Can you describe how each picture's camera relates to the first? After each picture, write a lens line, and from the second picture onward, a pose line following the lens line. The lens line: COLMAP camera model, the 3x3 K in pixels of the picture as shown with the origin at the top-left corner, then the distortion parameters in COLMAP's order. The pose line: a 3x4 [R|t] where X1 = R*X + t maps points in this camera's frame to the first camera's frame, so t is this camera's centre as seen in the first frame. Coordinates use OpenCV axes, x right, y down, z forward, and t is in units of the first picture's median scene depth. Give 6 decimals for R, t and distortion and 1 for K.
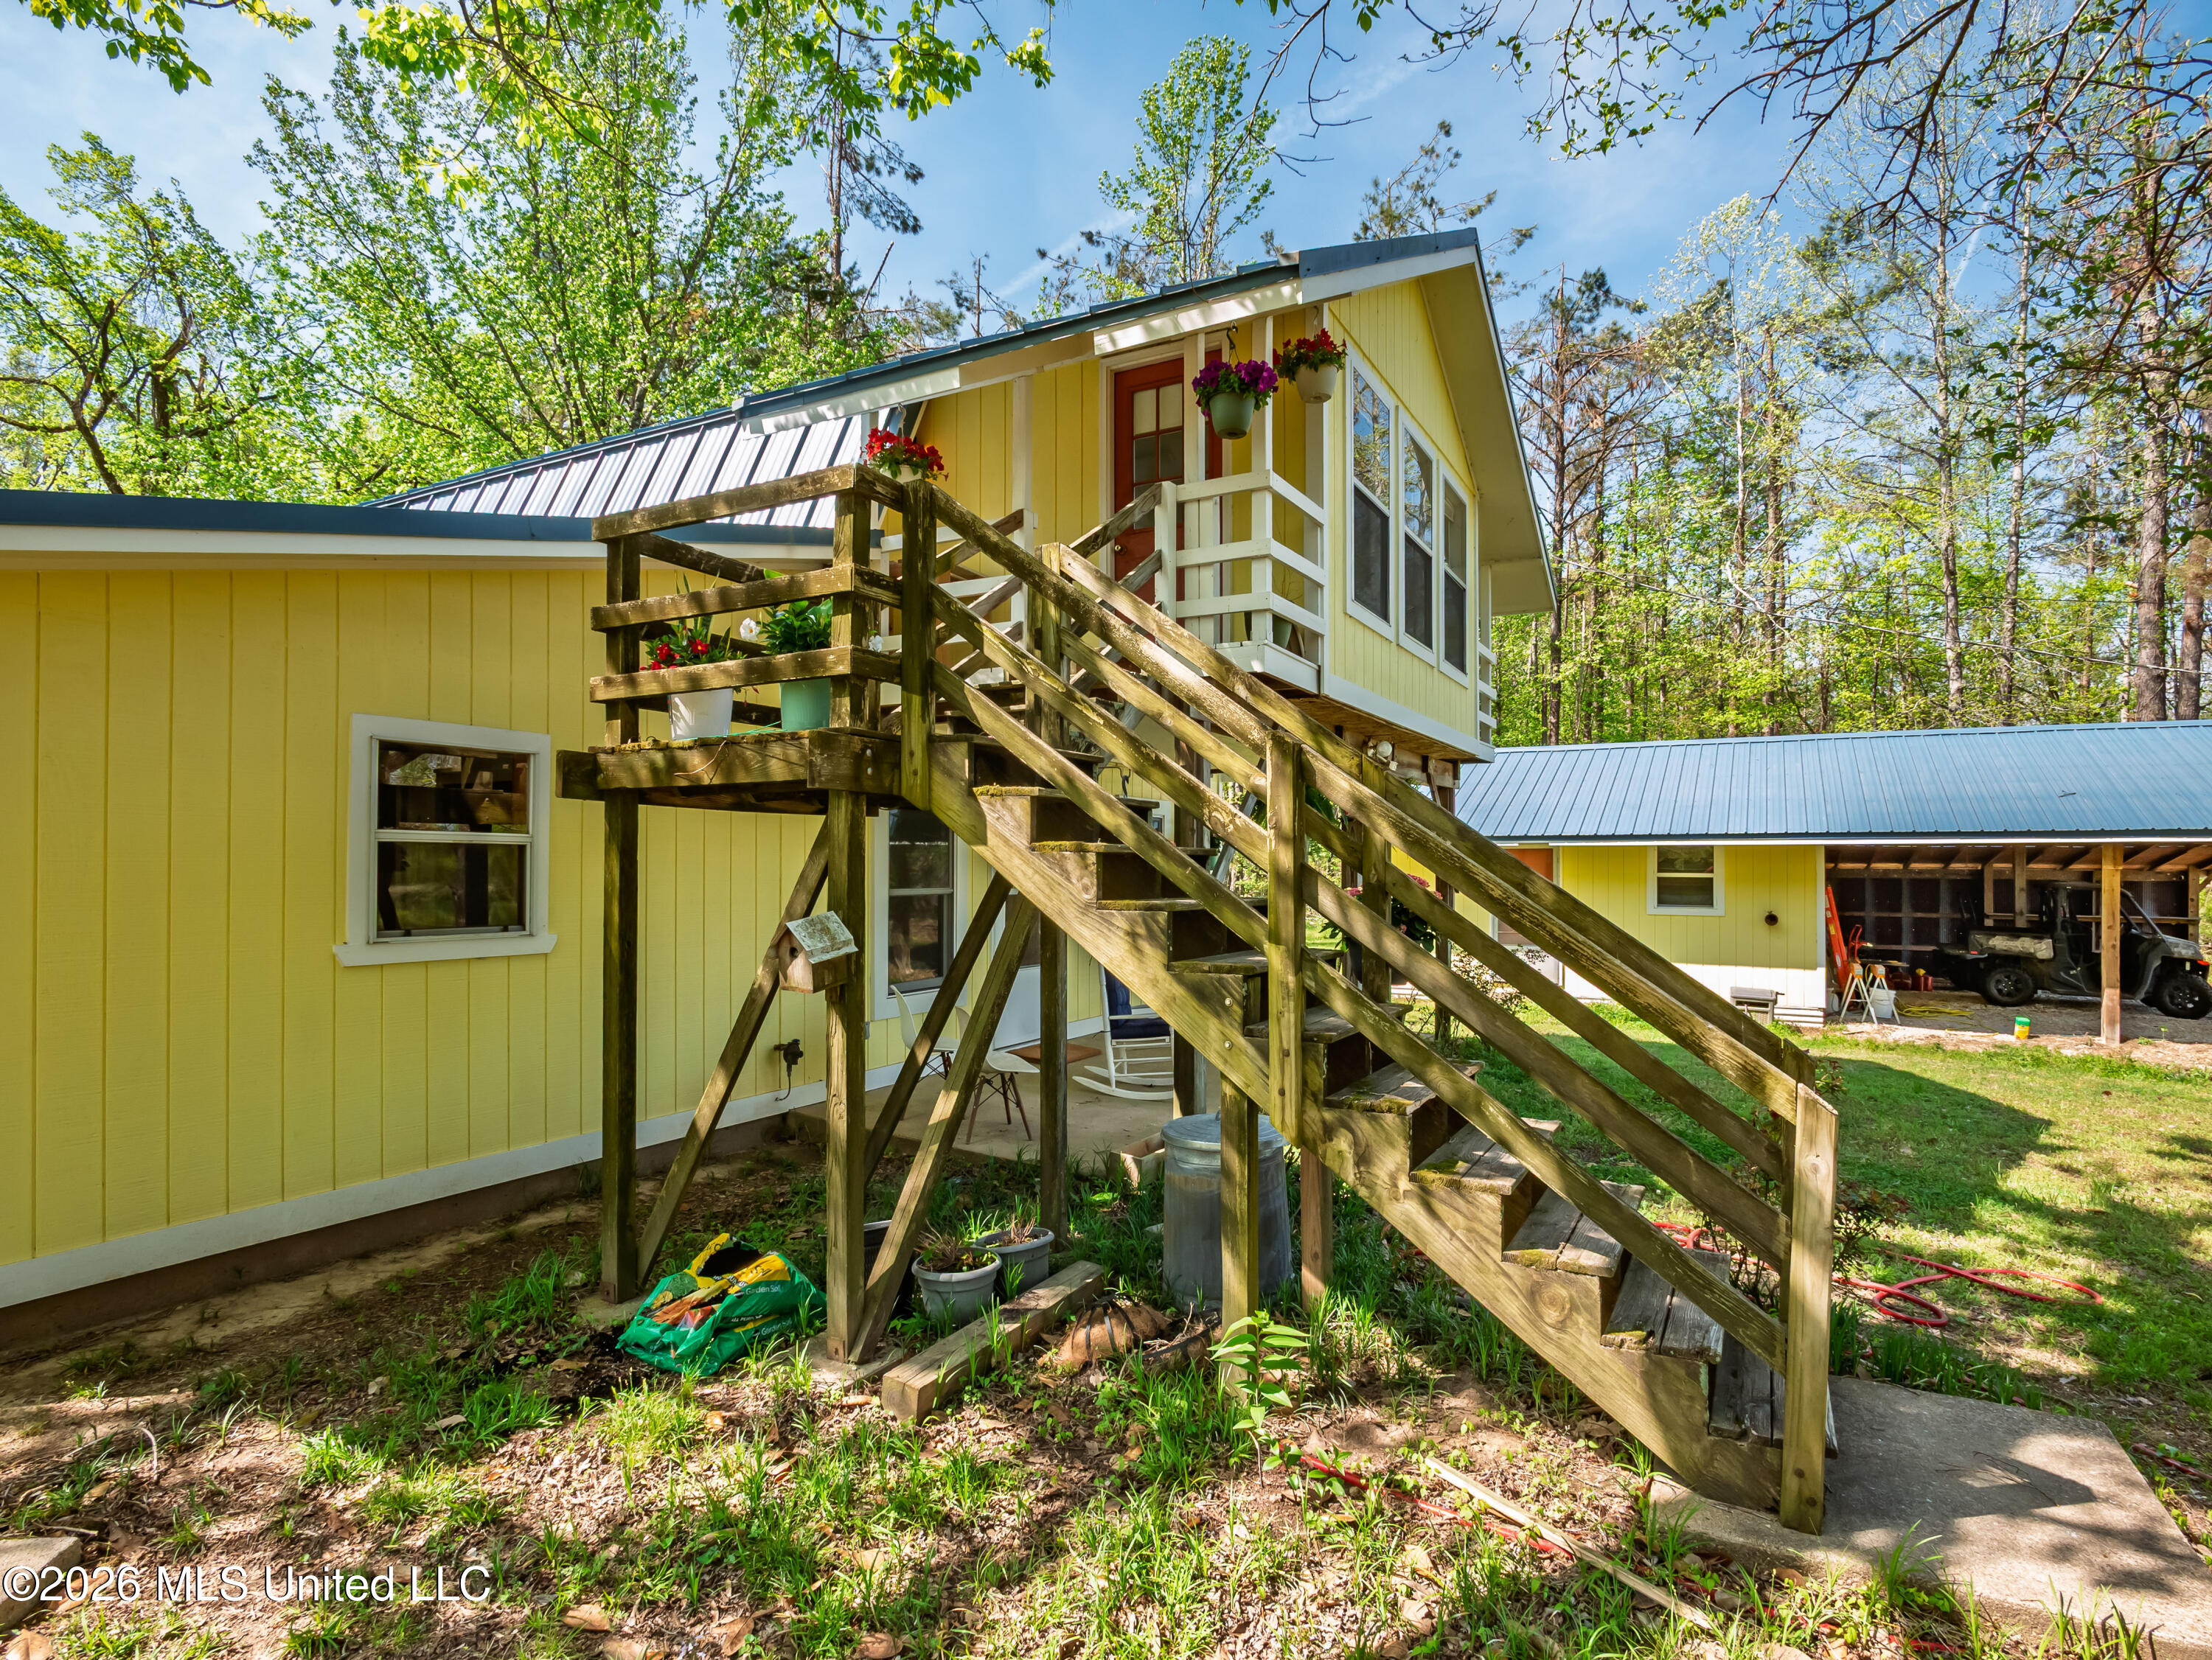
lens RADIAL K [[1512.9, 0, 1106.0], [0, 1512.9, 830.0], [0, 0, 1]] dist [0.011344, -0.004085]
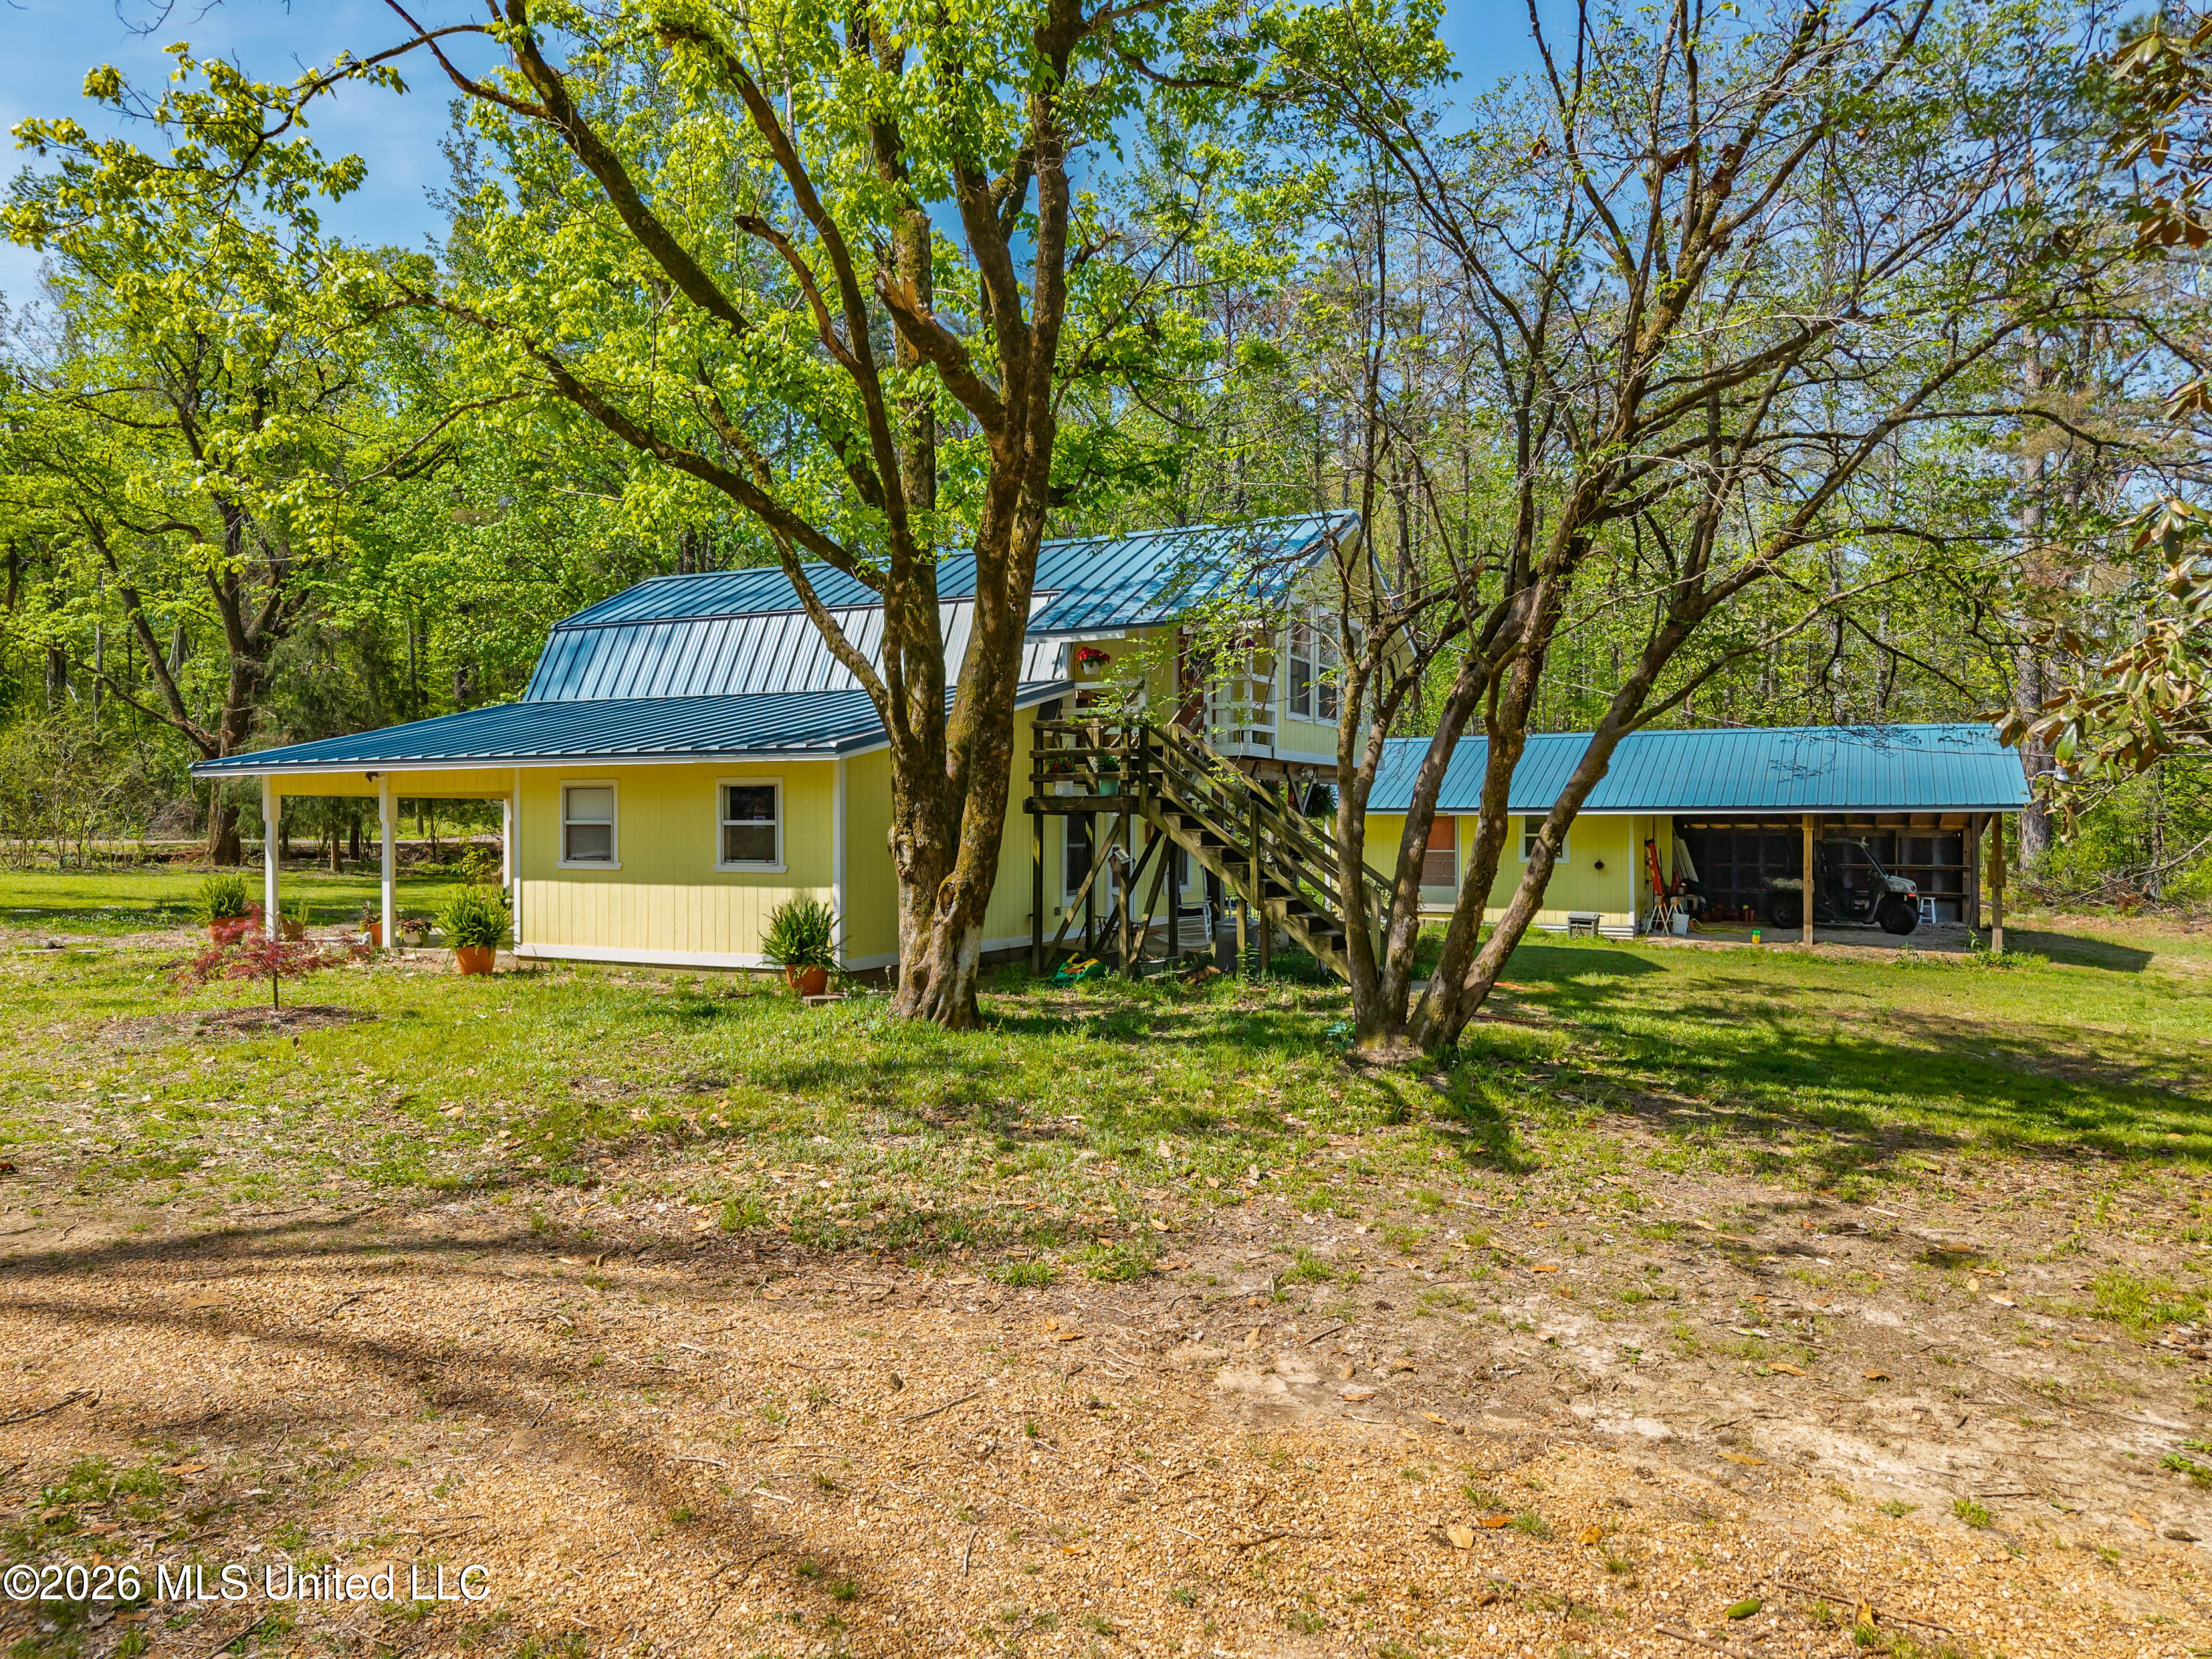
lens RADIAL K [[1513.1, 0, 1106.0], [0, 1513.1, 829.5], [0, 0, 1]] dist [0.011344, -0.004085]
pose [[0.999970, 0.002236, 0.007436, -0.115376], [-0.002457, 0.999553, 0.029782, -0.044385], [-0.007366, -0.029799, 0.999529, -1.138807]]
